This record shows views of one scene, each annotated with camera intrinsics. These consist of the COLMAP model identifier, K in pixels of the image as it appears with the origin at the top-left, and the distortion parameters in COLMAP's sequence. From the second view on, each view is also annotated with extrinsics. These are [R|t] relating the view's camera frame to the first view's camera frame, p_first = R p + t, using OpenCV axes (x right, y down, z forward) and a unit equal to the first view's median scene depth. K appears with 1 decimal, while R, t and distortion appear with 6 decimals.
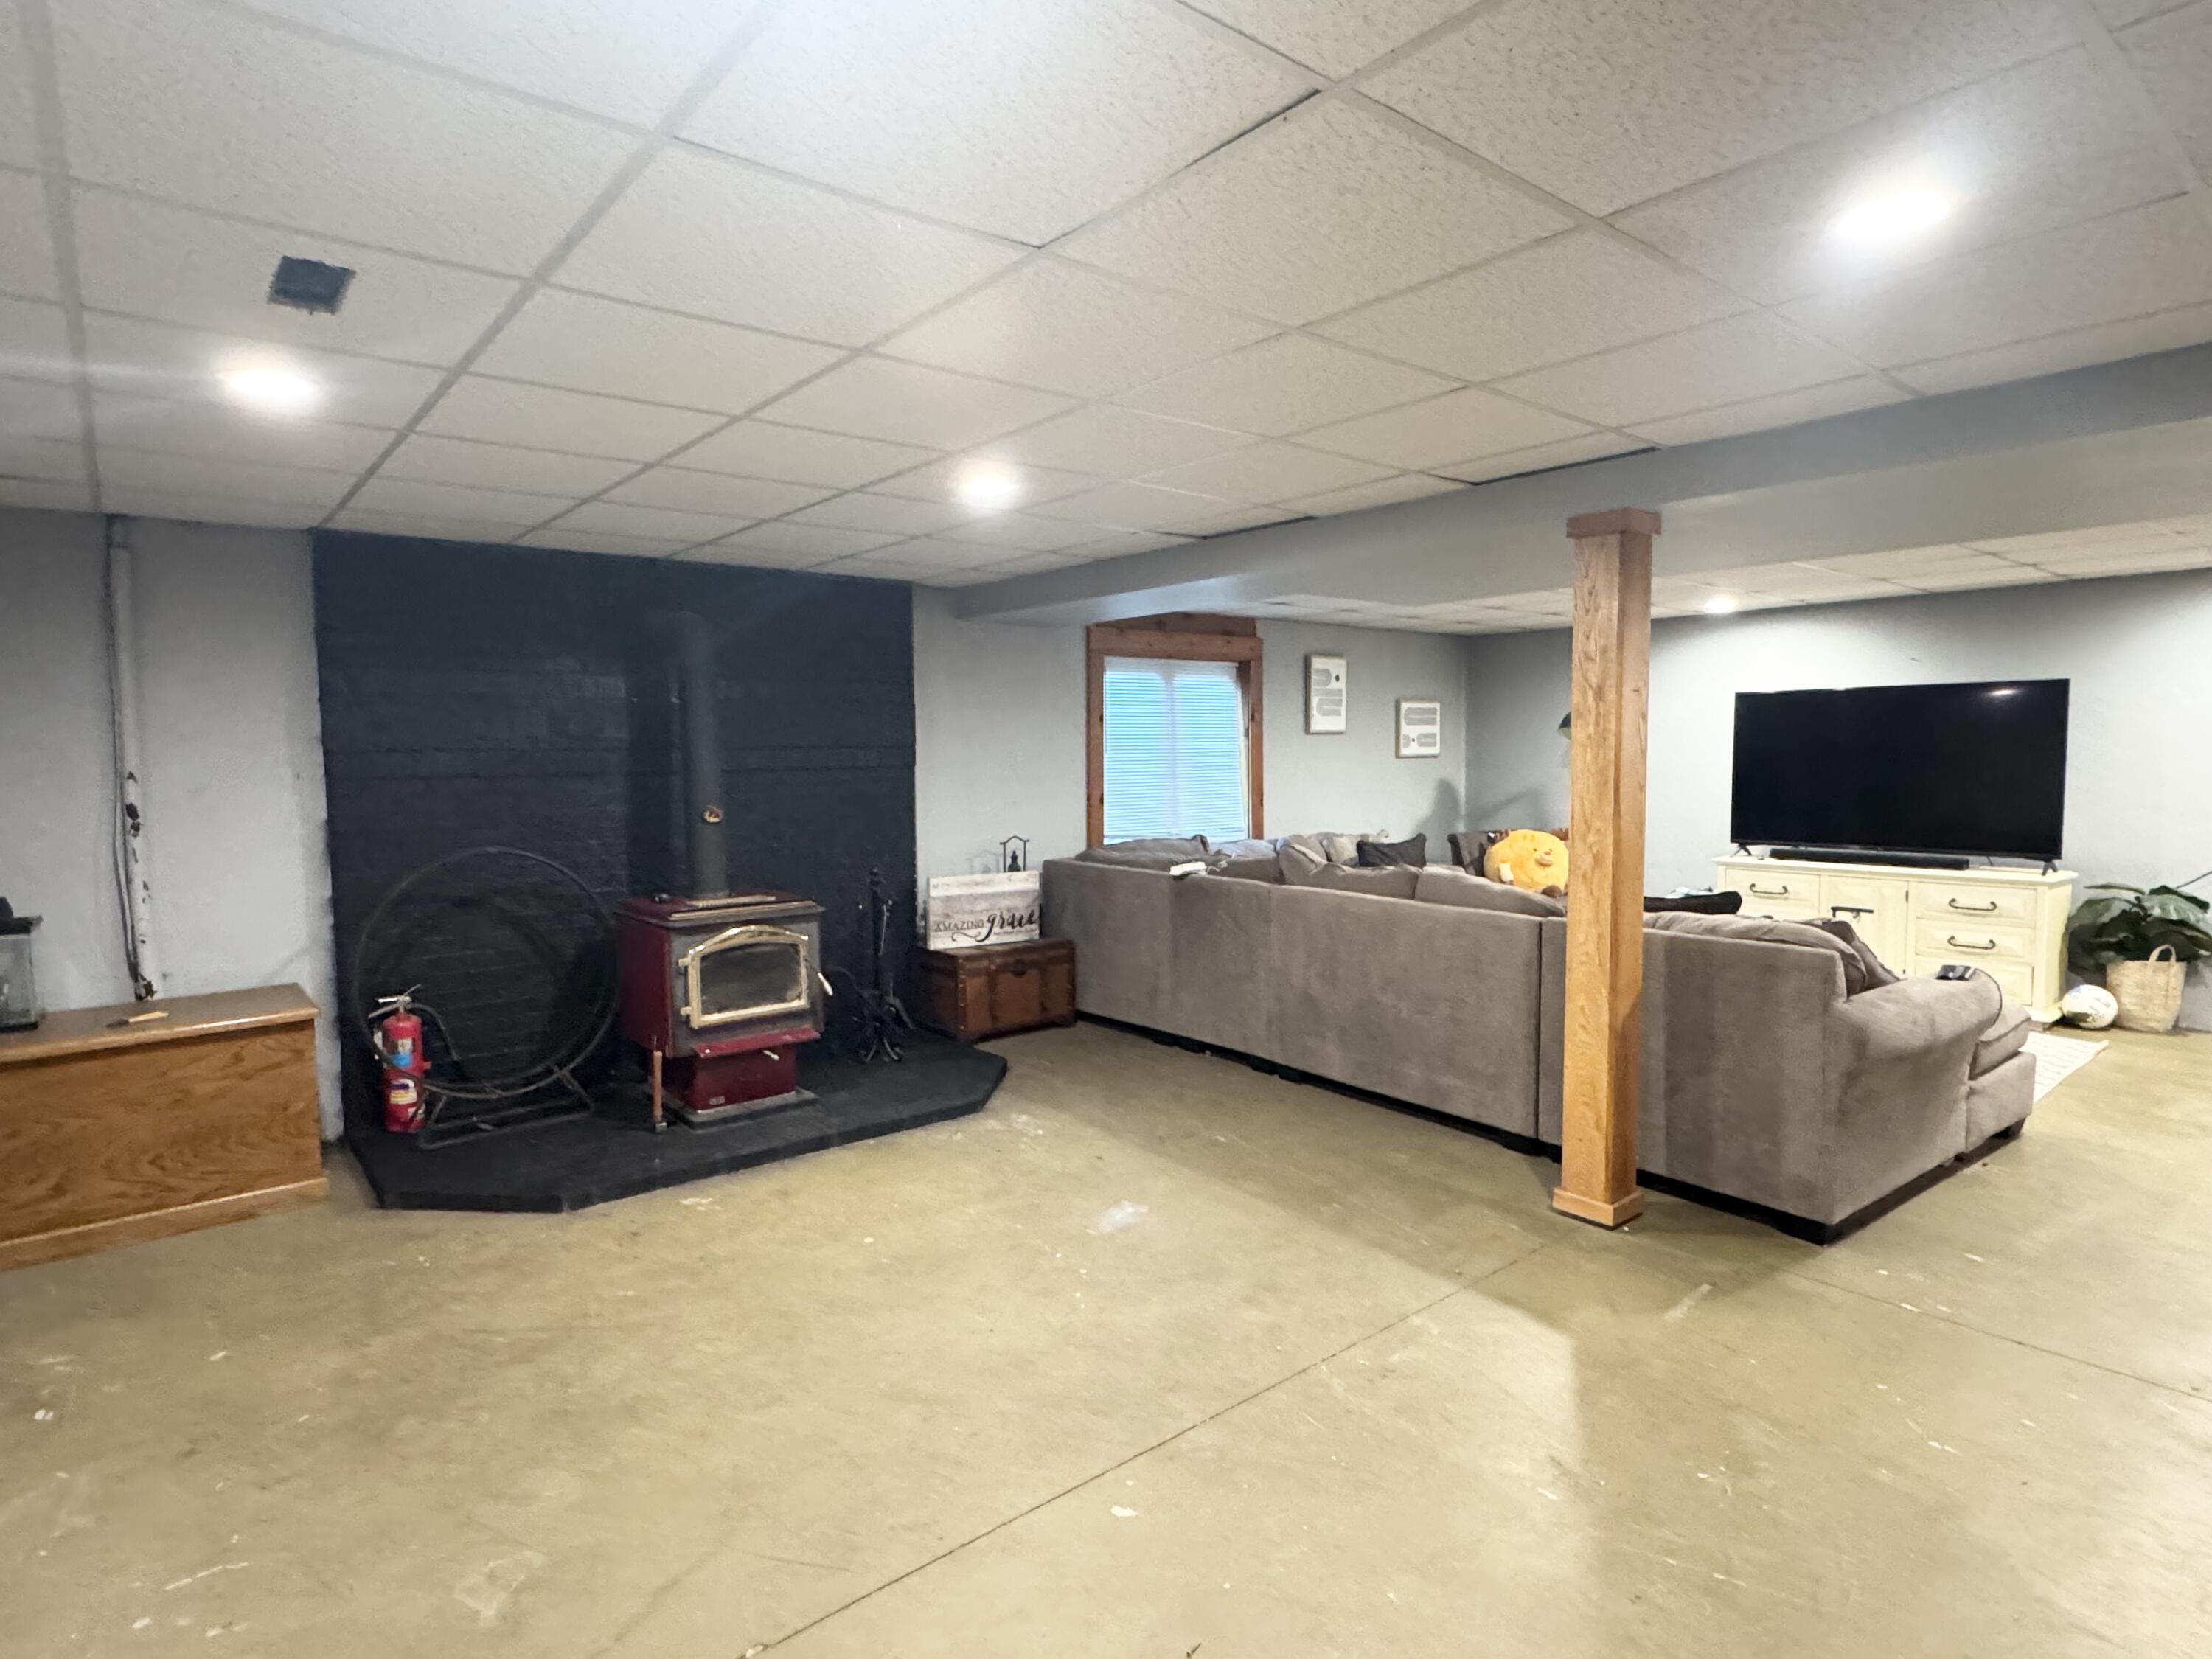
lens RADIAL K [[1180.9, 0, 1106.7], [0, 1180.9, 832.2], [0, 0, 1]] dist [-0.001262, -0.000688]
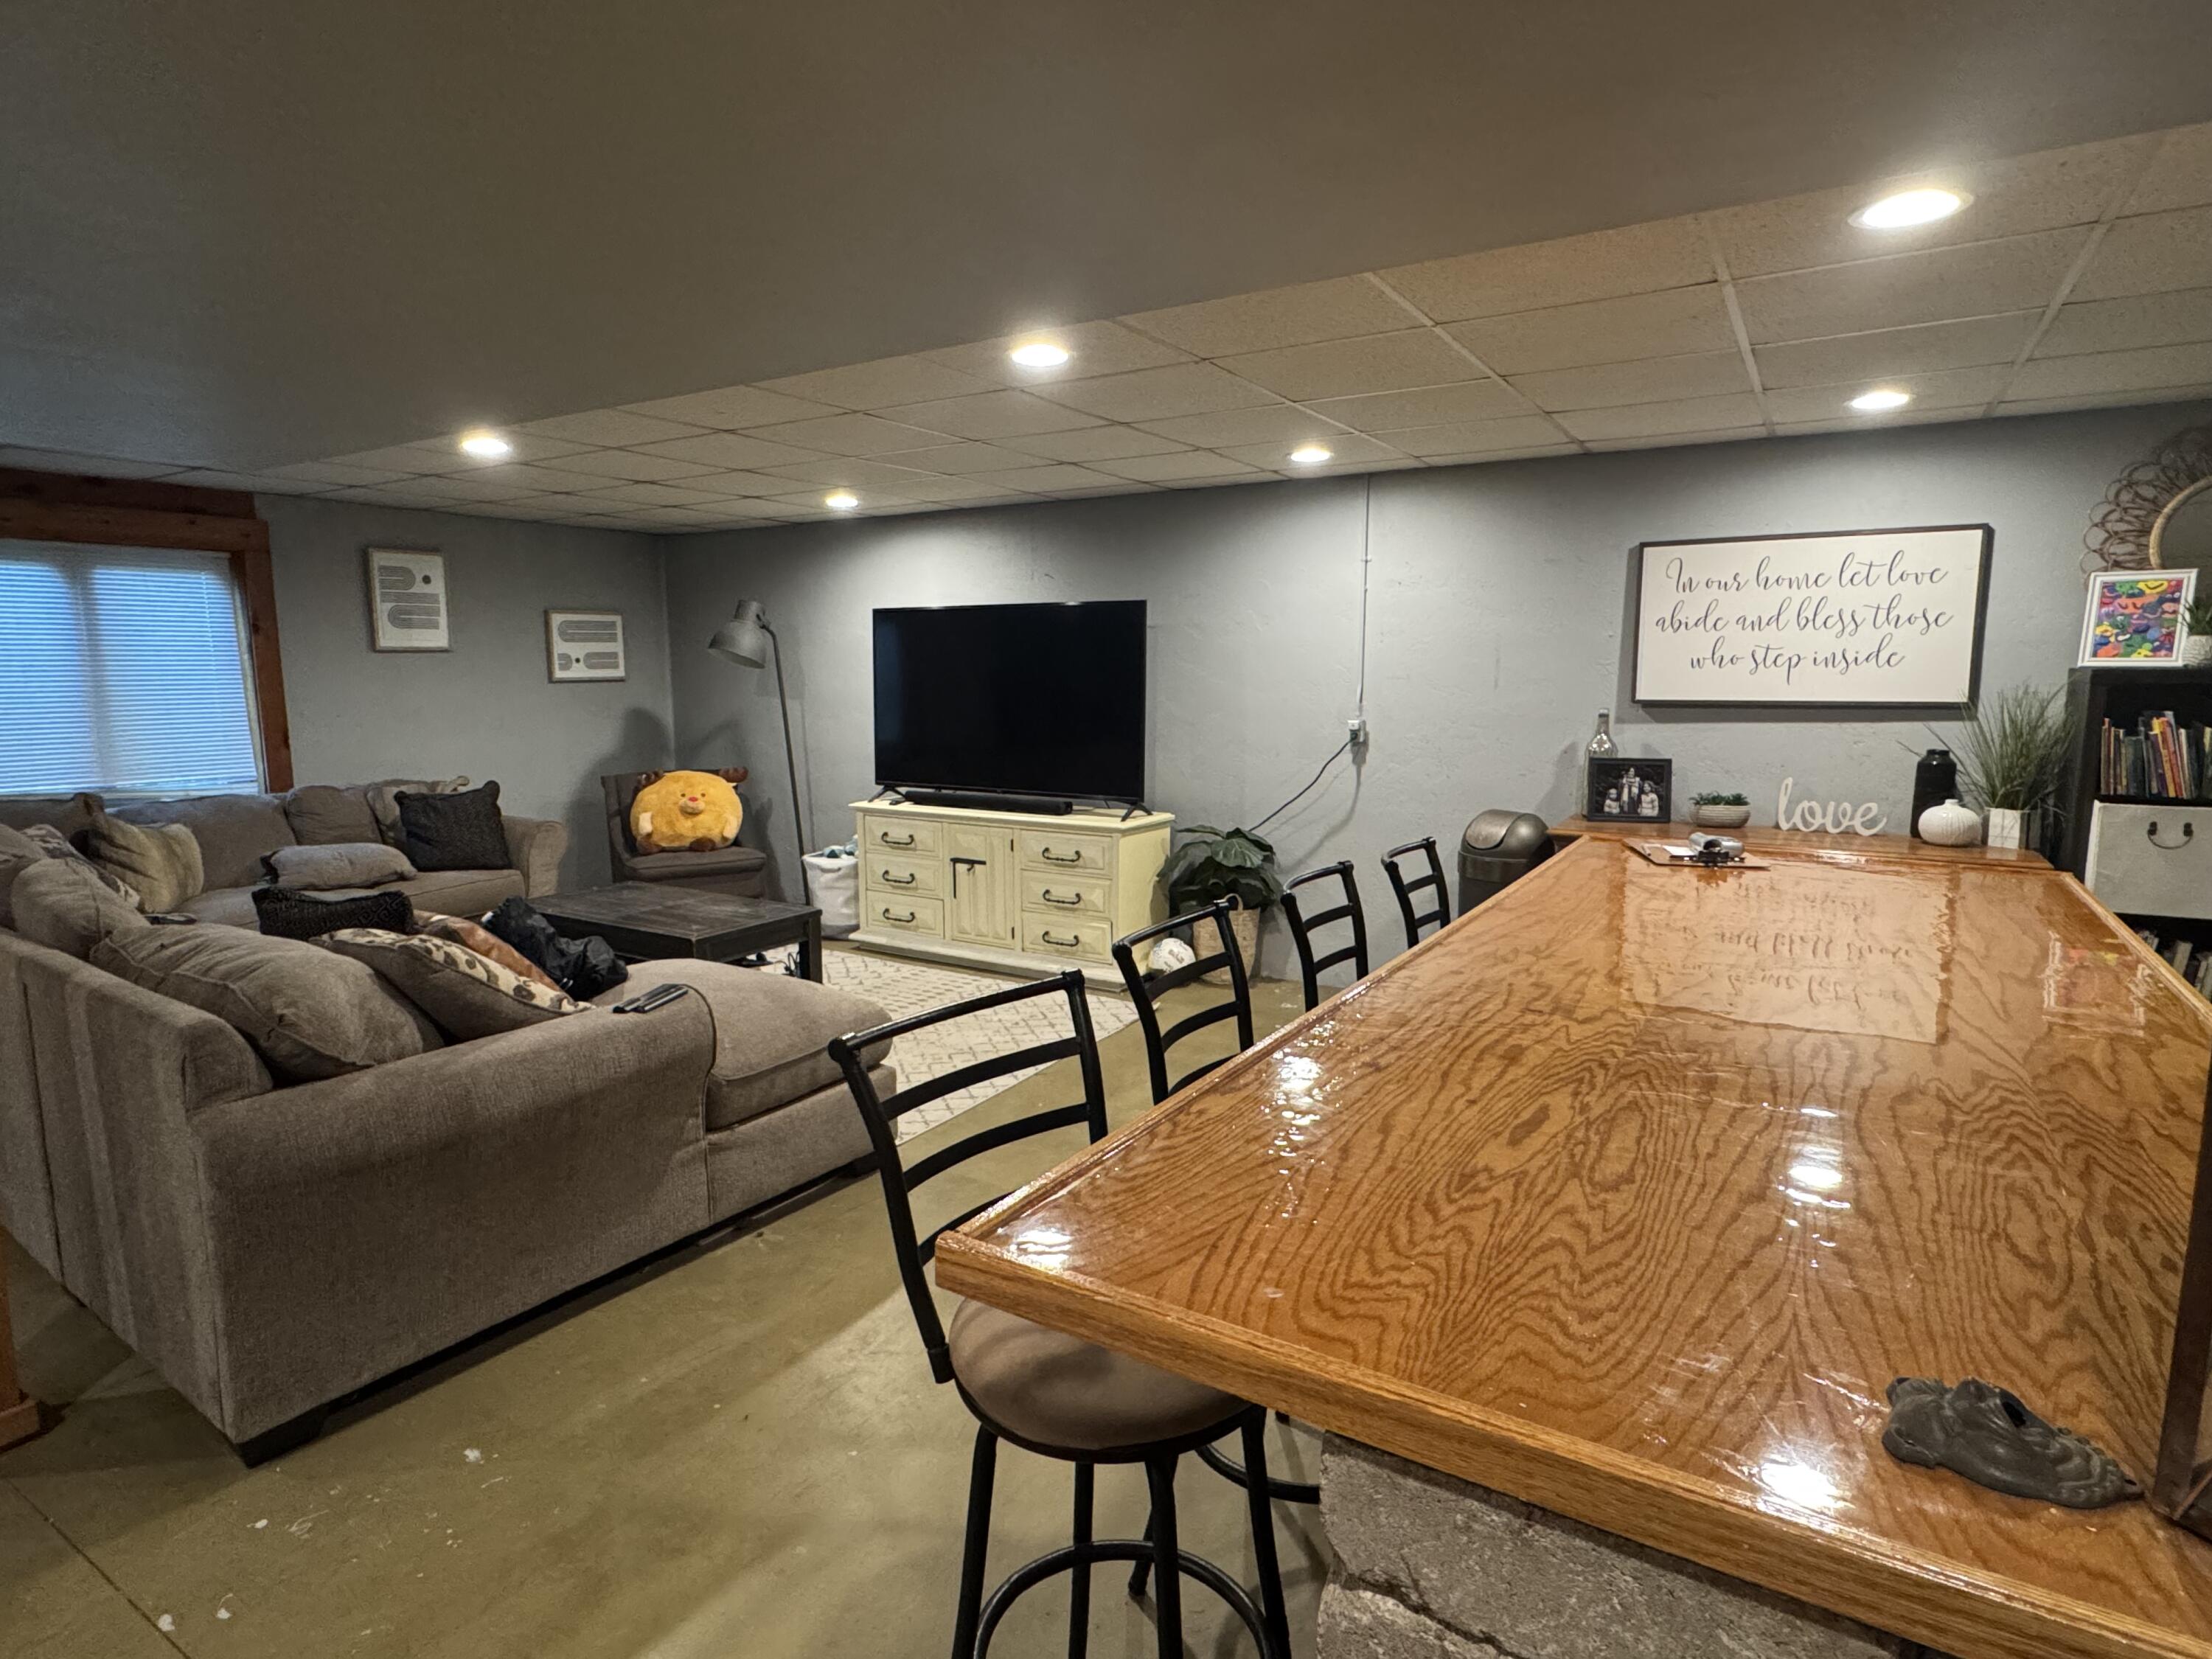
lens RADIAL K [[1180.9, 0, 1106.1], [0, 1180.9, 828.4], [0, 0, 1]] dist [-0.001262, -0.000688]
pose [[0.947034, -0.035726, 0.319140, 0.387910], [0.014183, 0.997476, 0.069572, -0.015894], [-0.320820, -0.061361, 0.945150, 0.119904]]
